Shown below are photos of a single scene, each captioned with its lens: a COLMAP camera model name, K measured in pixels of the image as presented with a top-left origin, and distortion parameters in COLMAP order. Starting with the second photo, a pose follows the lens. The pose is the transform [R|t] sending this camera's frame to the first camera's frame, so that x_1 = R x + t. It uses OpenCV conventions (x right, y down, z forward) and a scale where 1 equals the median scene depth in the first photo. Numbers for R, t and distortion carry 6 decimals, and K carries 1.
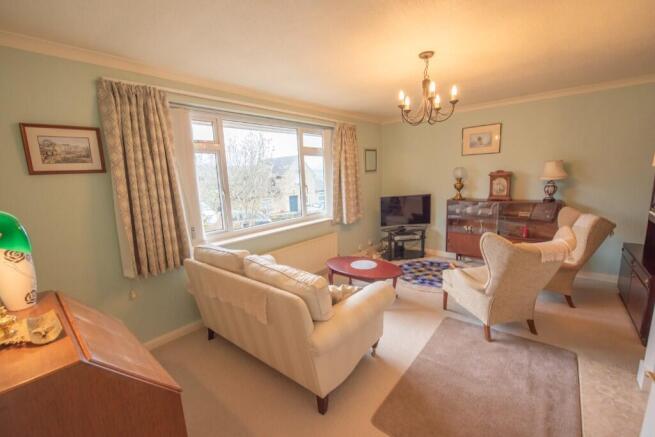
lens RADIAL K [[257.4, 0, 327.5], [0, 257.4, 218.5], [0, 0, 1]] dist [0.000090, -0.000015]
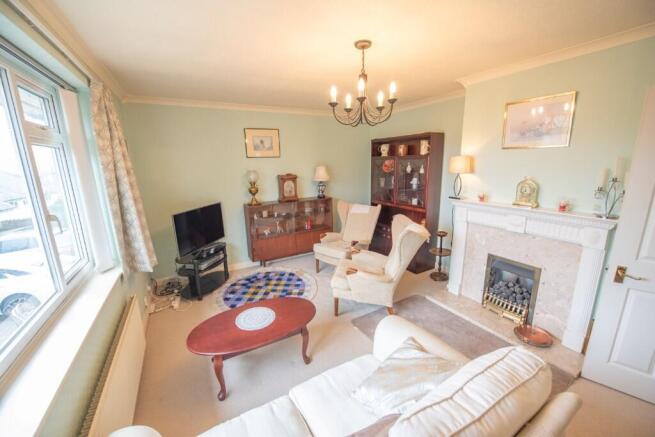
lens RADIAL K [[257.4, 0, 327.5], [0, 257.4, 218.5], [0, 0, 1]] dist [0.000090, -0.000015]
pose [[0.387186, -0.171715, 0.905870, -0.269056], [0.172338, 0.978667, 0.111853, -0.089196], [-0.905752, 0.112808, 0.408519, 0.406279]]
